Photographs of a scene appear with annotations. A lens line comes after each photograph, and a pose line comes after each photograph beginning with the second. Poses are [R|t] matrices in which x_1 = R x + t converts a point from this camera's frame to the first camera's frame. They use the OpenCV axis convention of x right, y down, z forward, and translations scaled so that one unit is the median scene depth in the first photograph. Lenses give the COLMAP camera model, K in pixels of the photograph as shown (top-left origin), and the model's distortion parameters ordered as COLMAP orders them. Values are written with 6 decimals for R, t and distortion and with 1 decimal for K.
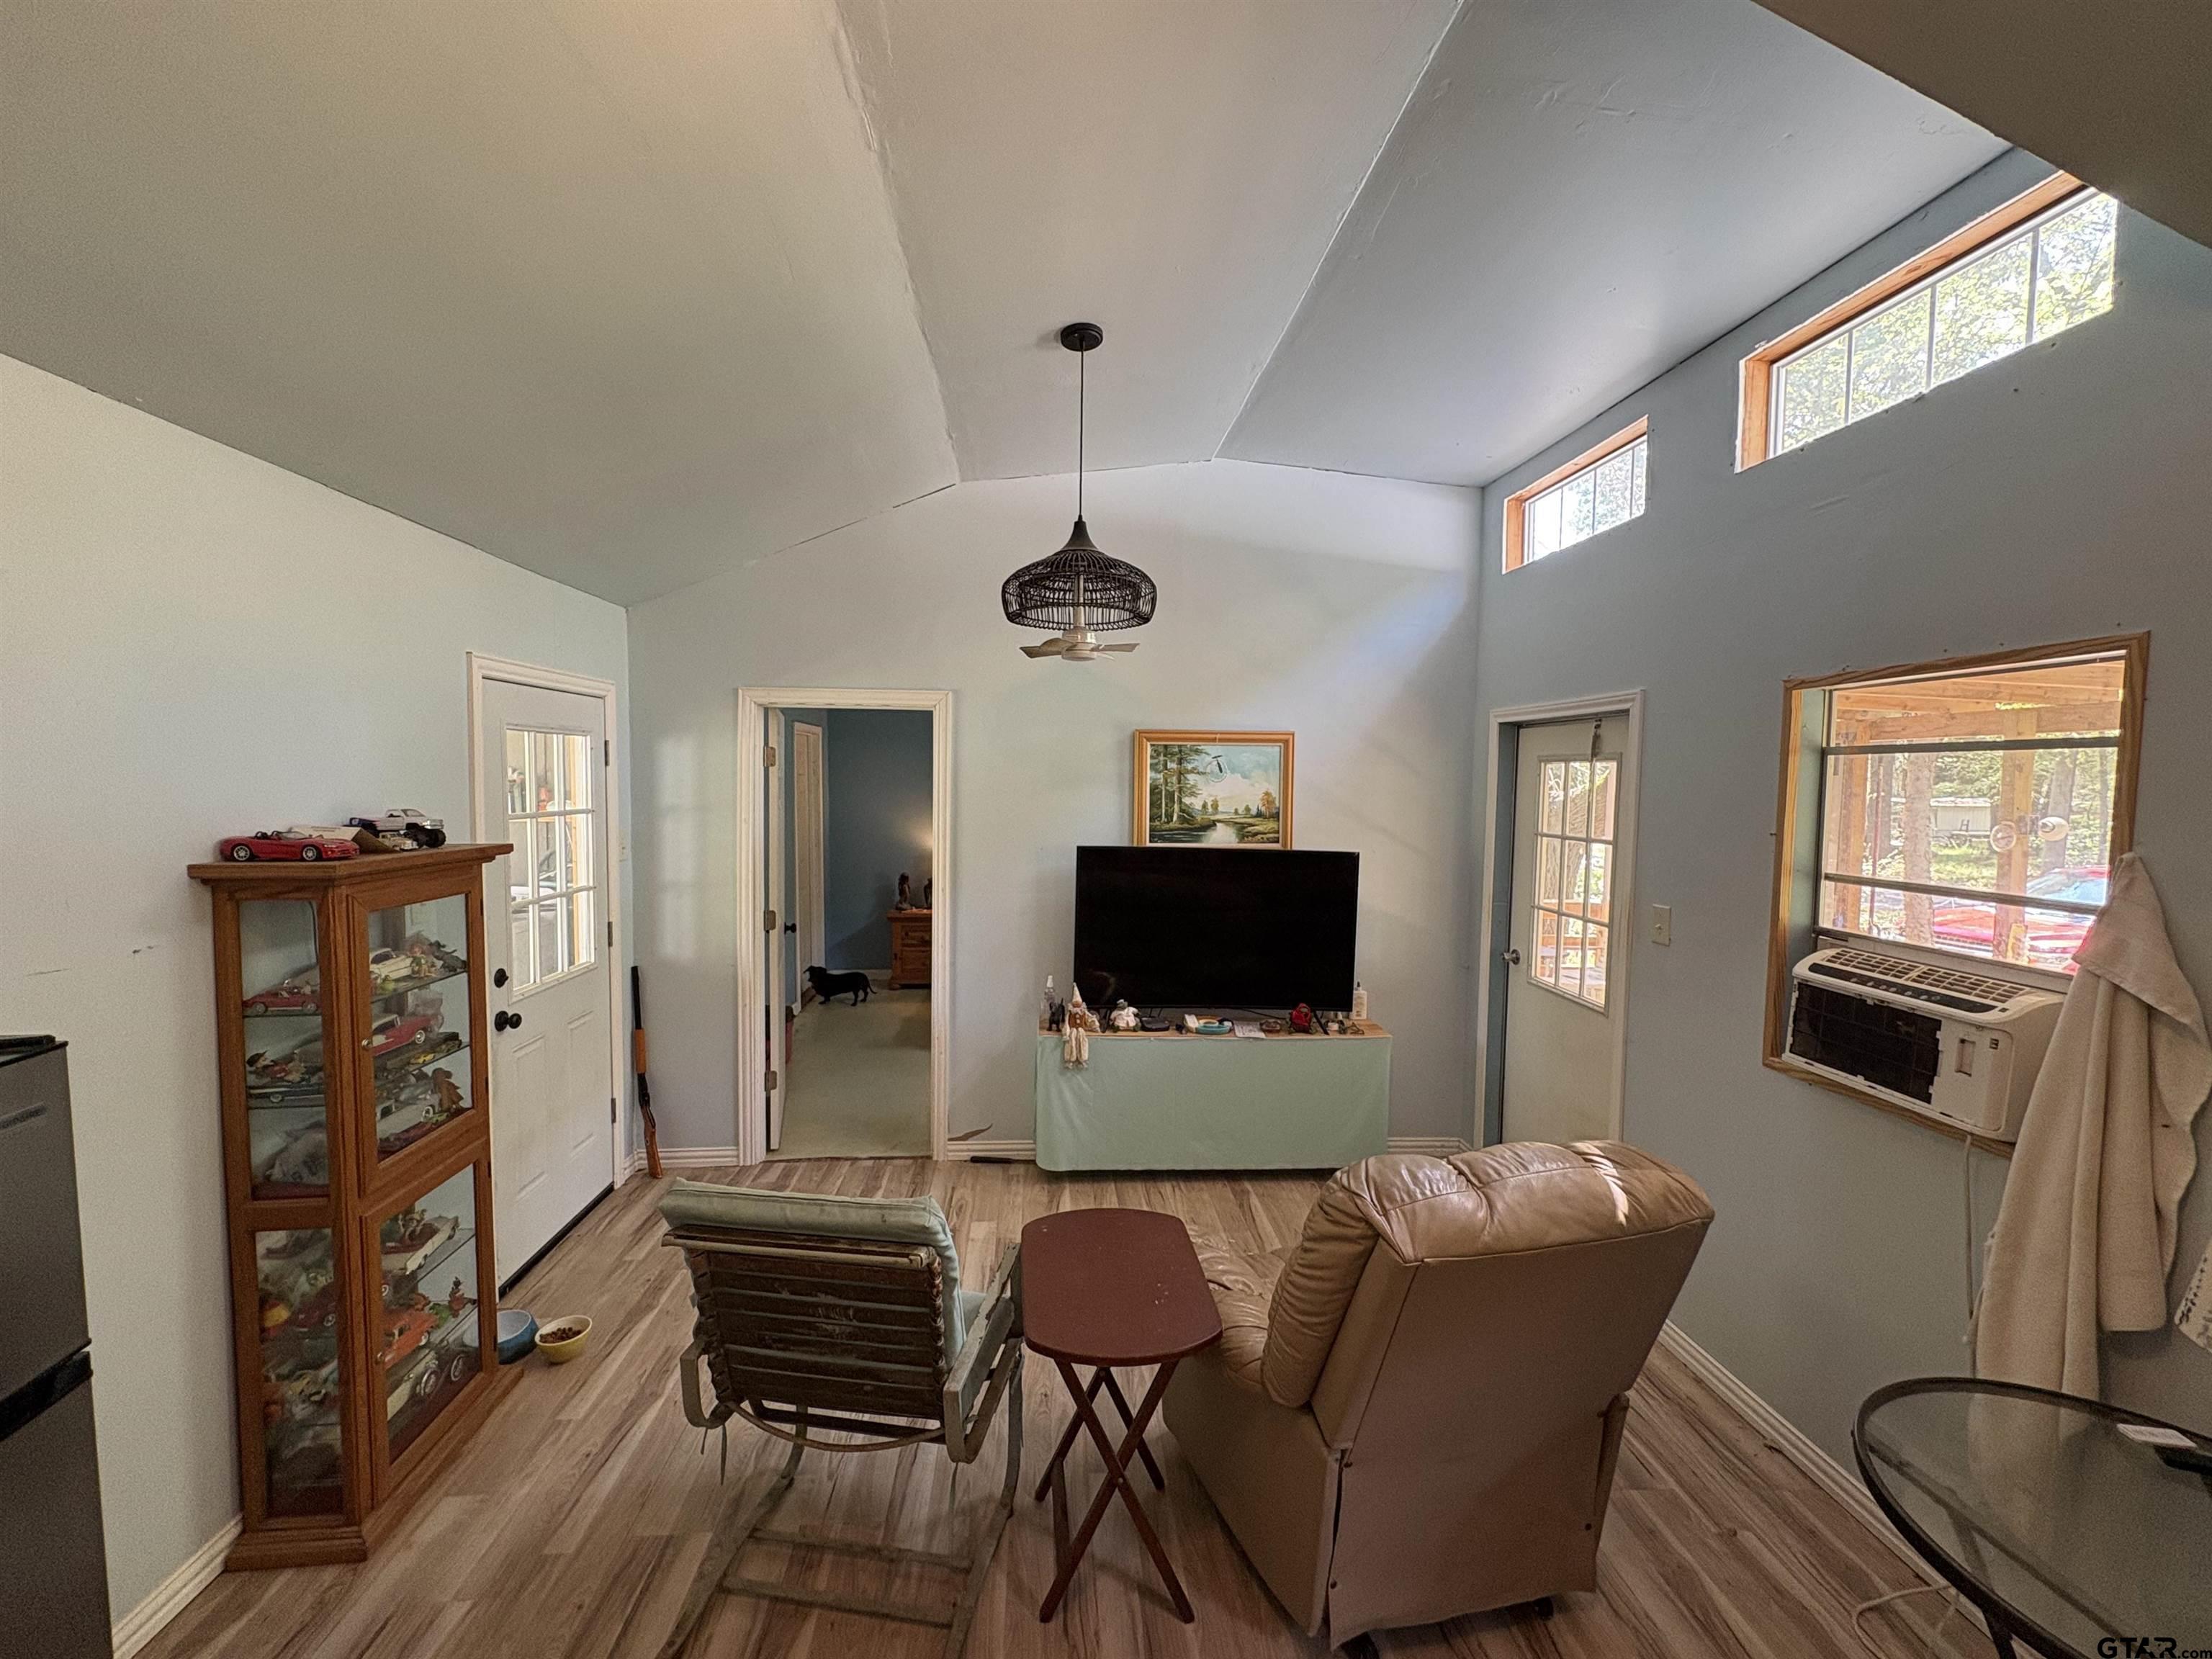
lens RADIAL K [[892.6, 0, 1107.7], [0, 892.6, 835.0], [0, 0, 1]] dist [0.000179, 0.000028]
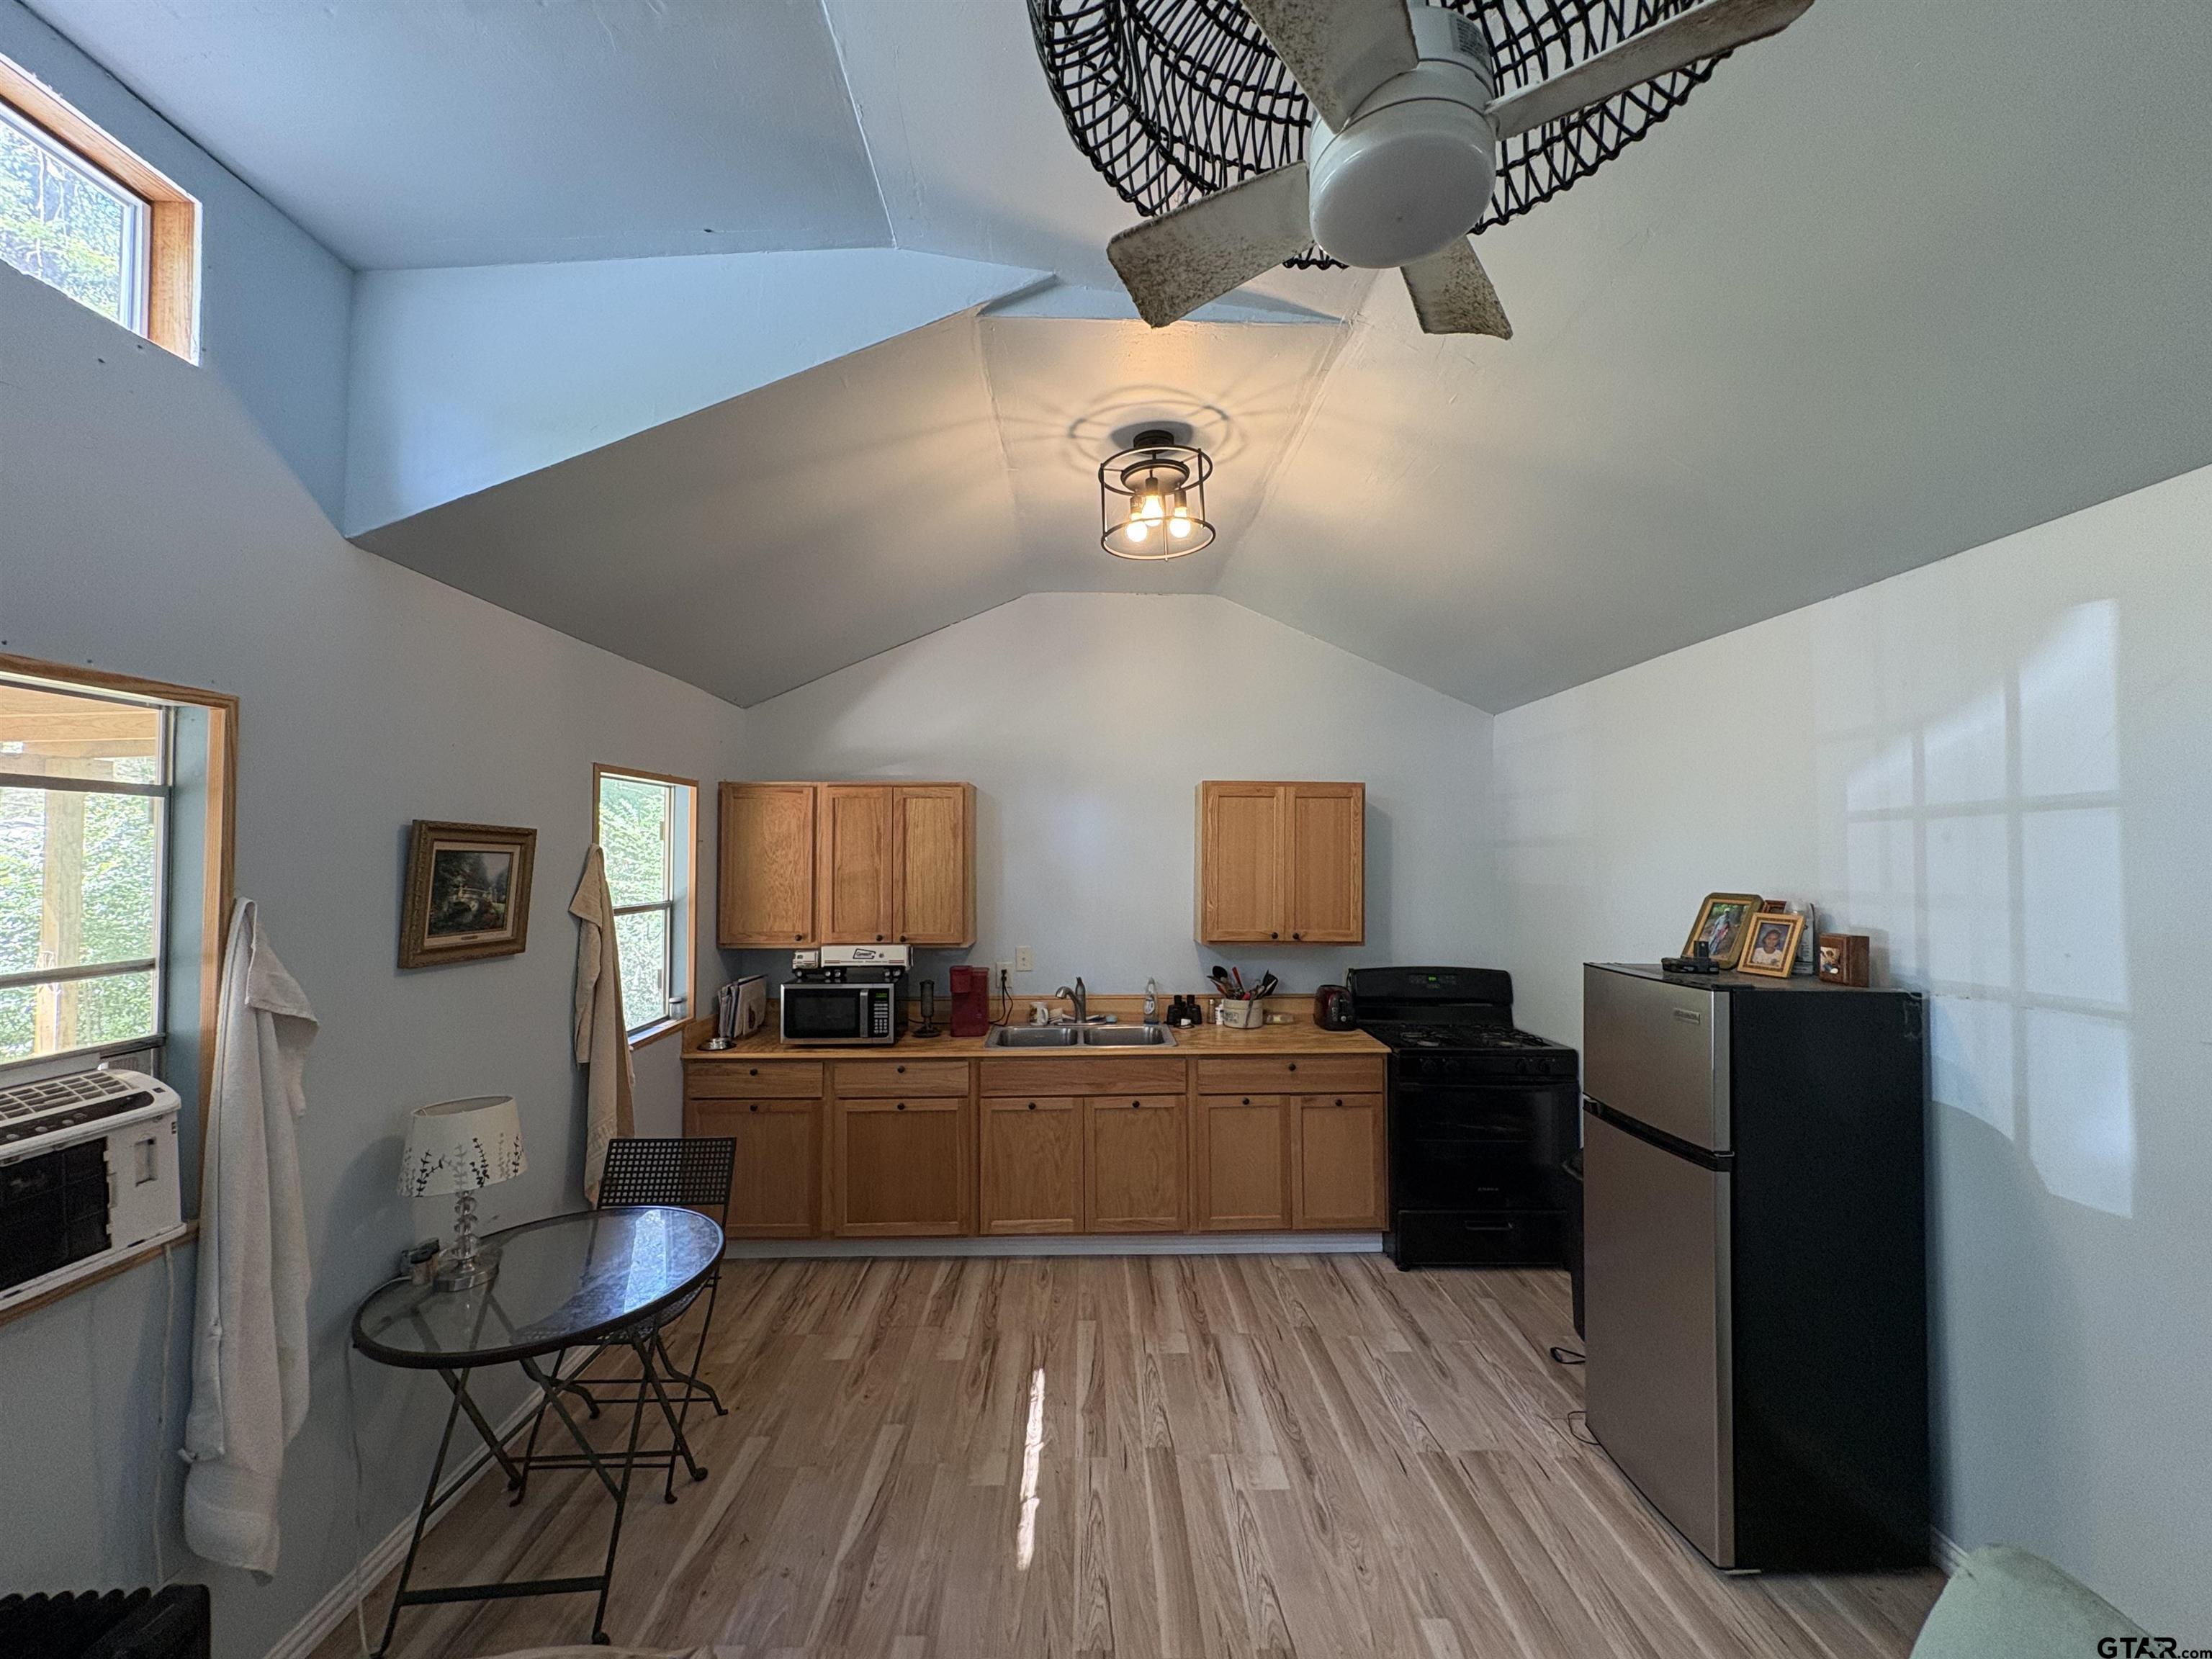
lens RADIAL K [[892.6, 0, 1107.2], [0, 892.6, 842.2], [0, 0, 1]] dist [0.000179, 0.000028]
pose [[-0.999131, -0.011165, 0.040154, 0.037920], [-0.010035, 0.999551, 0.028234, -0.080730], [-0.040452, 0.027806, -0.998795, 1.783020]]
